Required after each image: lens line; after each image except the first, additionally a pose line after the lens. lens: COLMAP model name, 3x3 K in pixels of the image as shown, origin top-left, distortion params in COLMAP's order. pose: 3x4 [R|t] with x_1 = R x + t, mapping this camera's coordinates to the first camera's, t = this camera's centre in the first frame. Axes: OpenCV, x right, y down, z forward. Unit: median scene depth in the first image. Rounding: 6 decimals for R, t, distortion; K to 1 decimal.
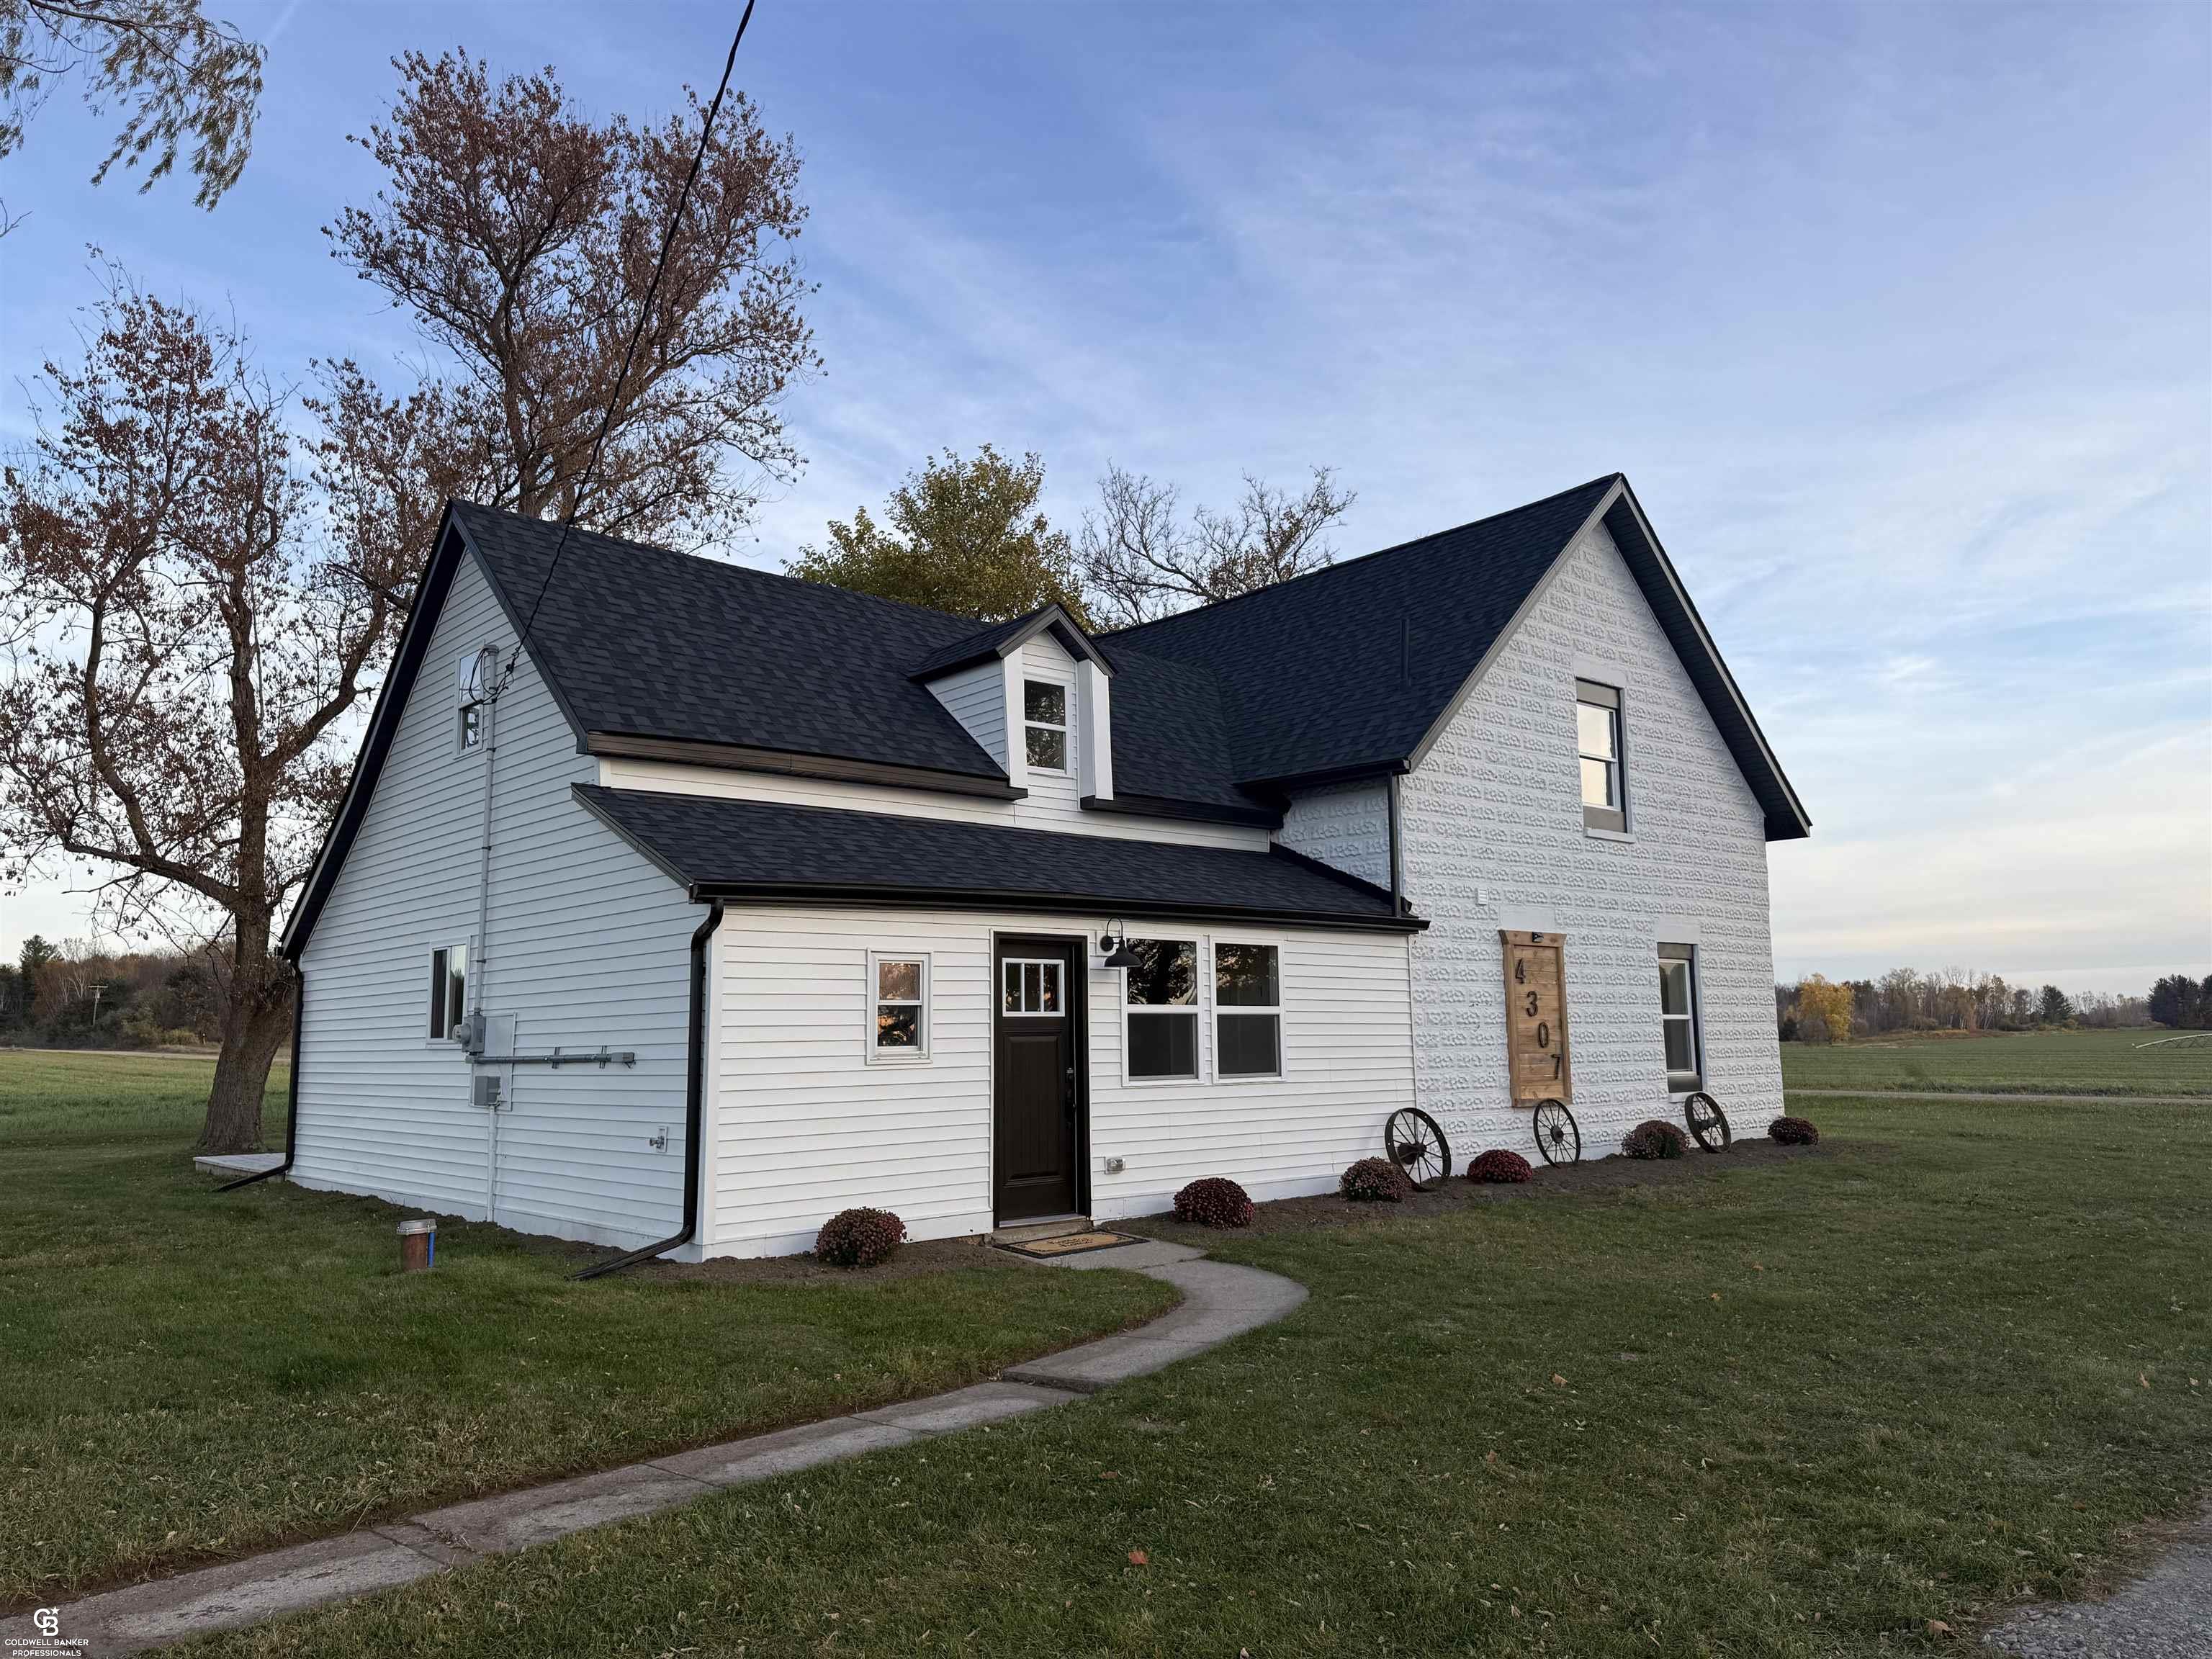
lens RADIAL K [[1553.7, 0, 1106.0], [0, 1553.7, 829.5], [0, 0, 1]] dist [0.099797, -0.133966]
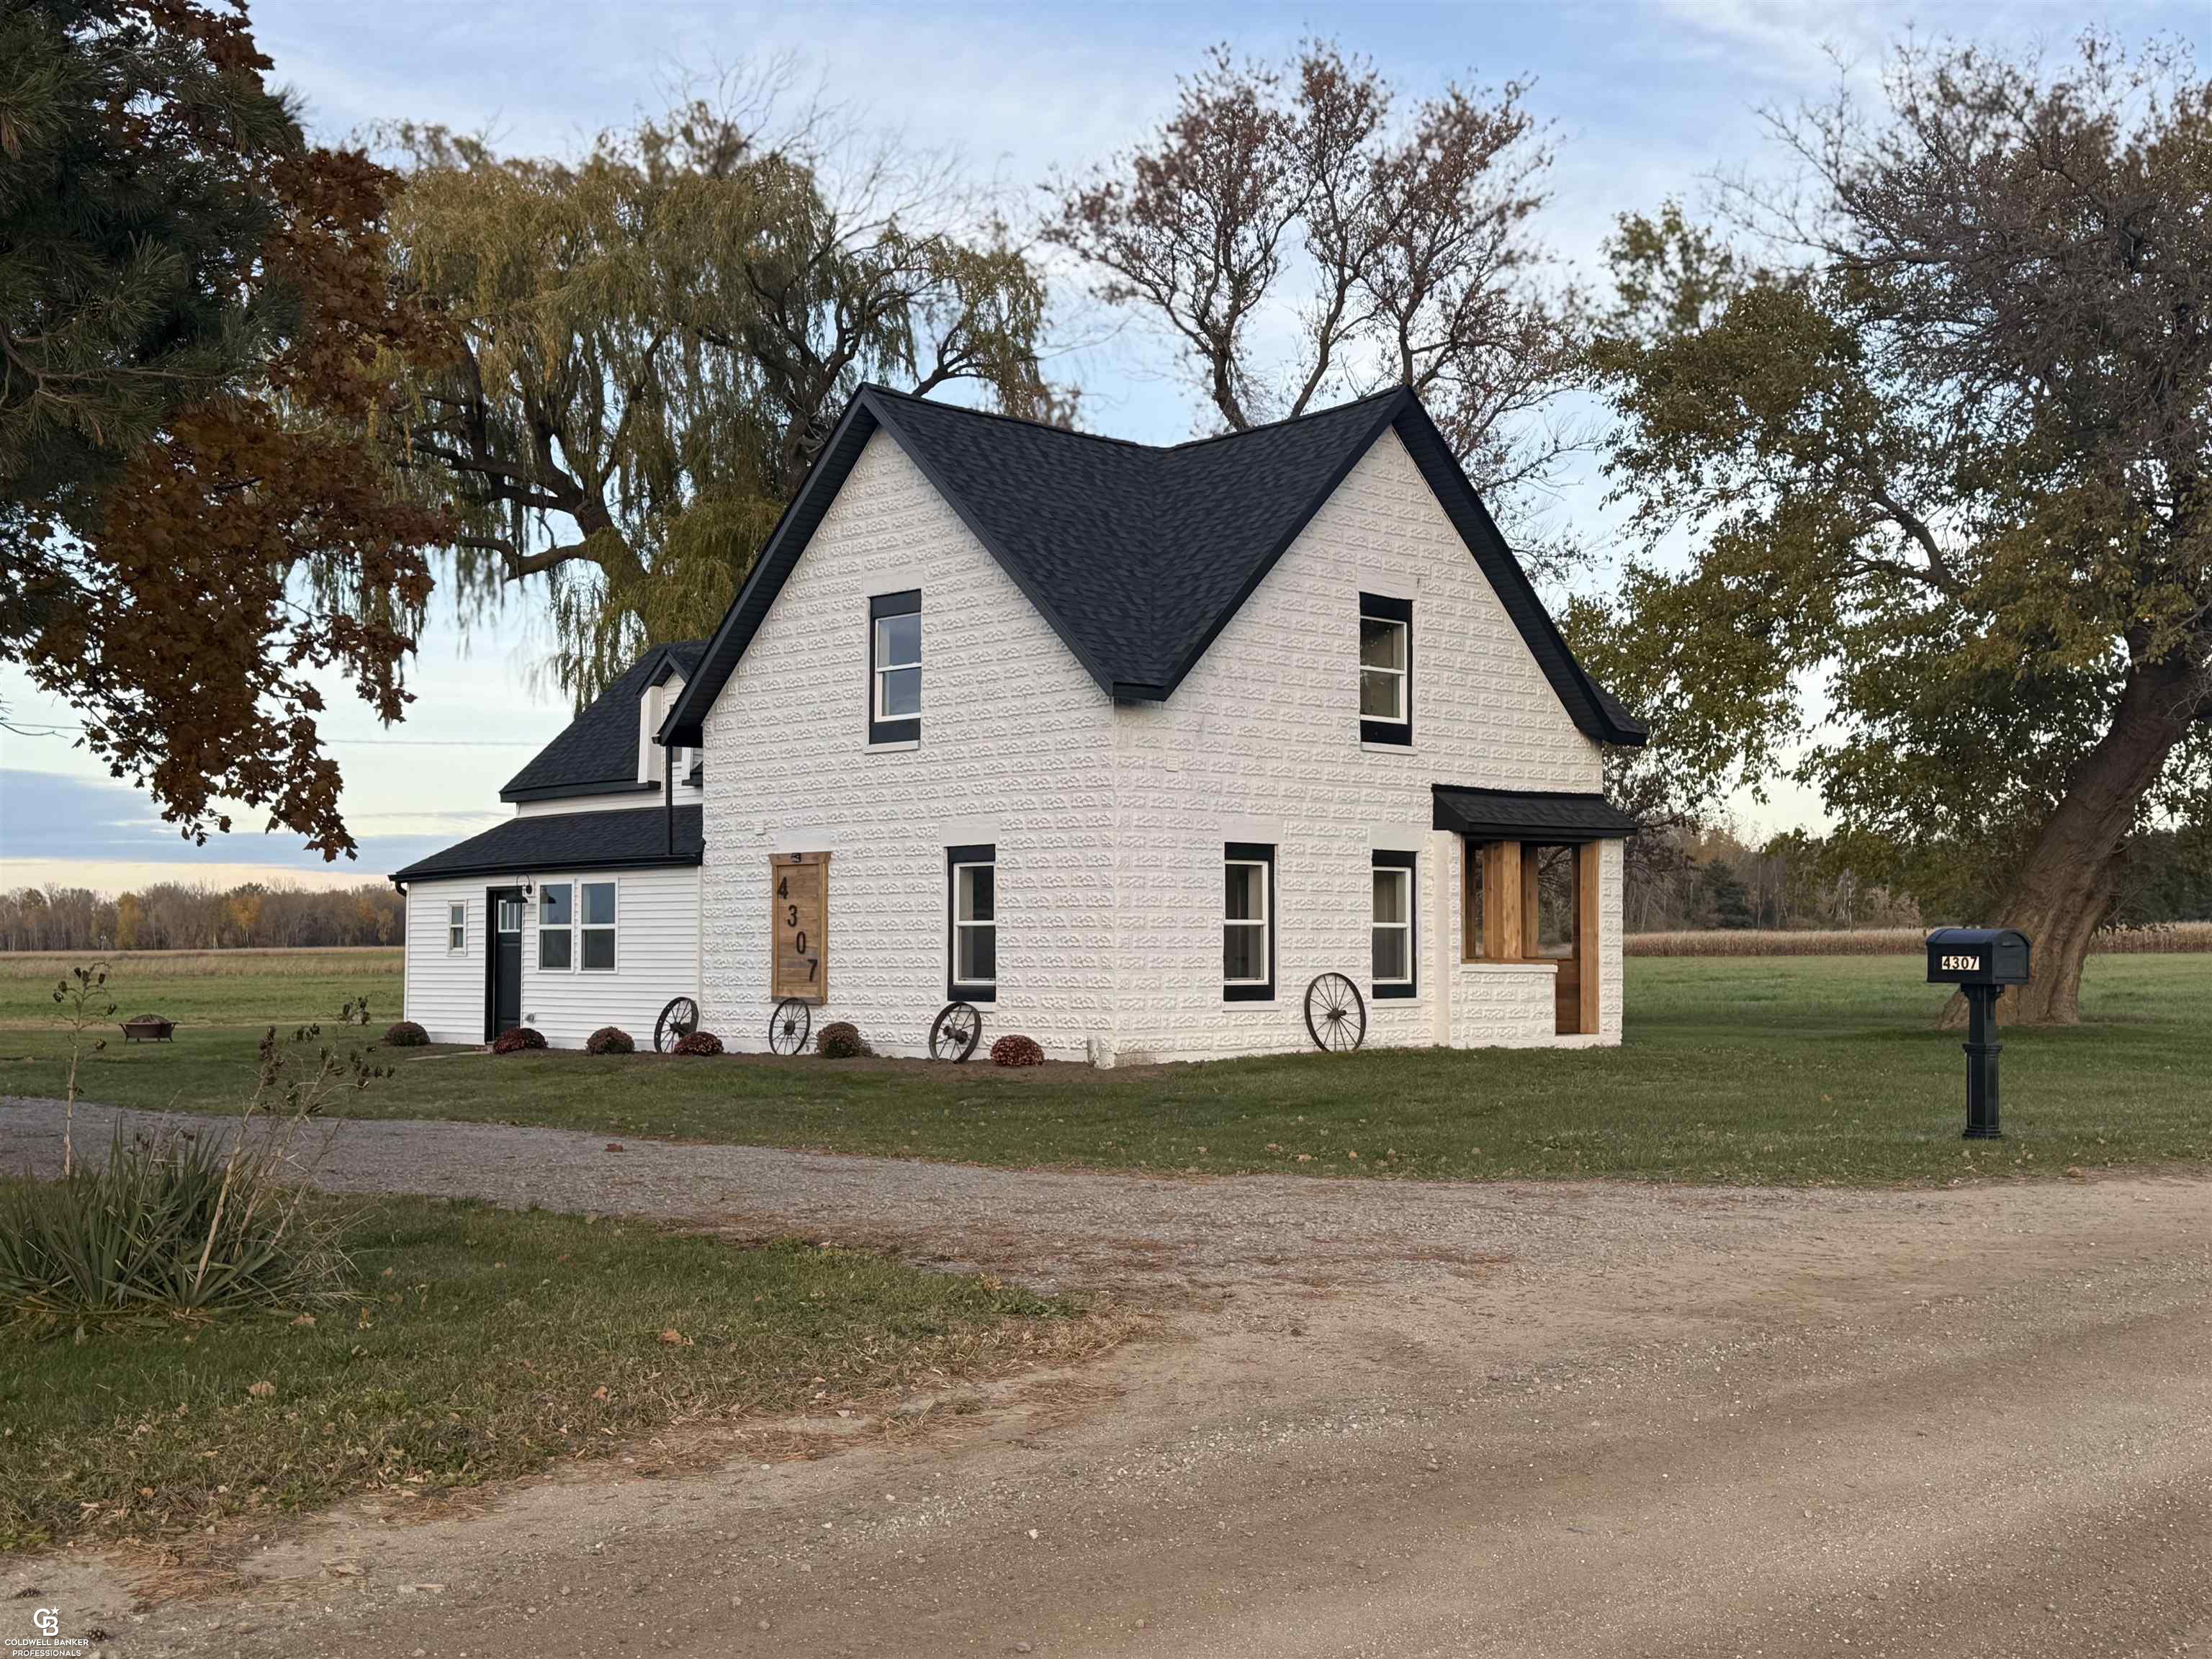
lens RADIAL K [[2508.7, 0, 1106.0], [0, 2508.7, 829.5], [0, 0, 1]] dist [0.003661, 0.807528]
pose [[0.035078, -0.034453, -0.998791, 2.331015], [0.136367, 0.990223, -0.029368, 0.147436], [0.990037, -0.135172, 0.039433, 1.279038]]
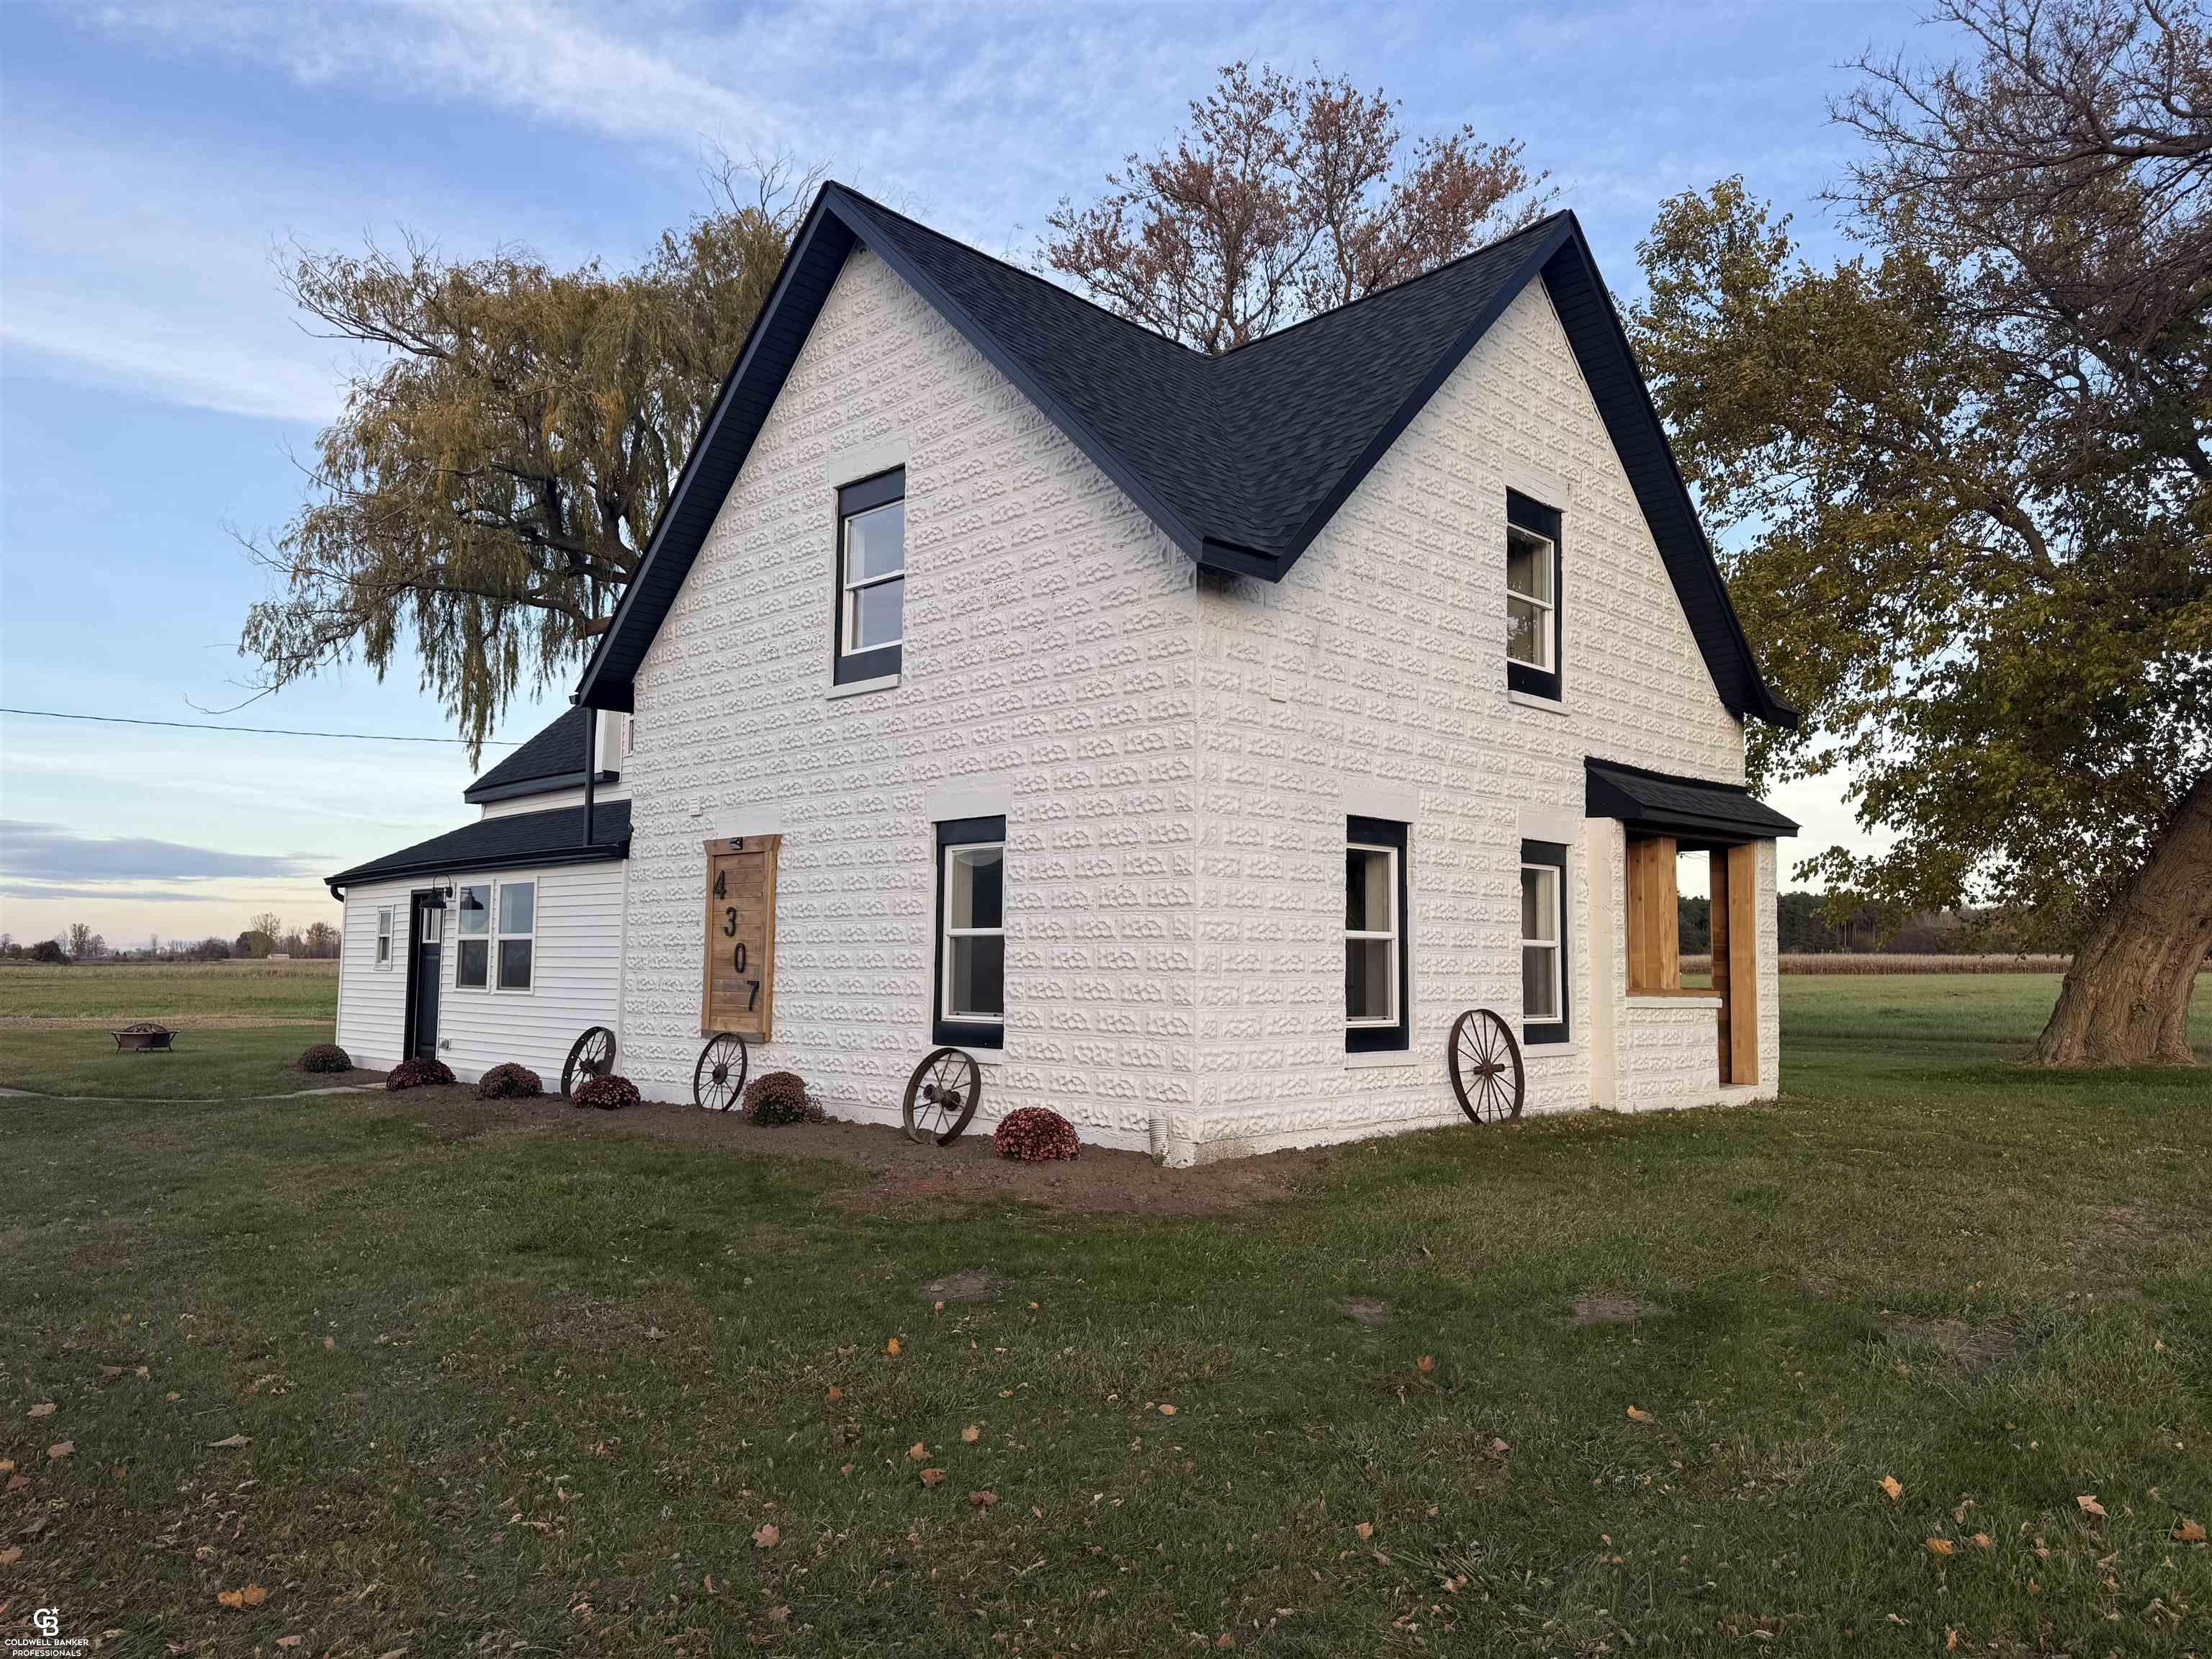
lens RADIAL K [[1553.7, 0, 1106.0], [0, 1553.7, 829.5], [0, 0, 1]] dist [0.099797, -0.133966]
pose [[0.062960, -0.072218, -0.995400, 1.256025], [0.125178, 0.990074, -0.063914, 0.155916], [0.990135, -0.120578, 0.071375, 1.262959]]
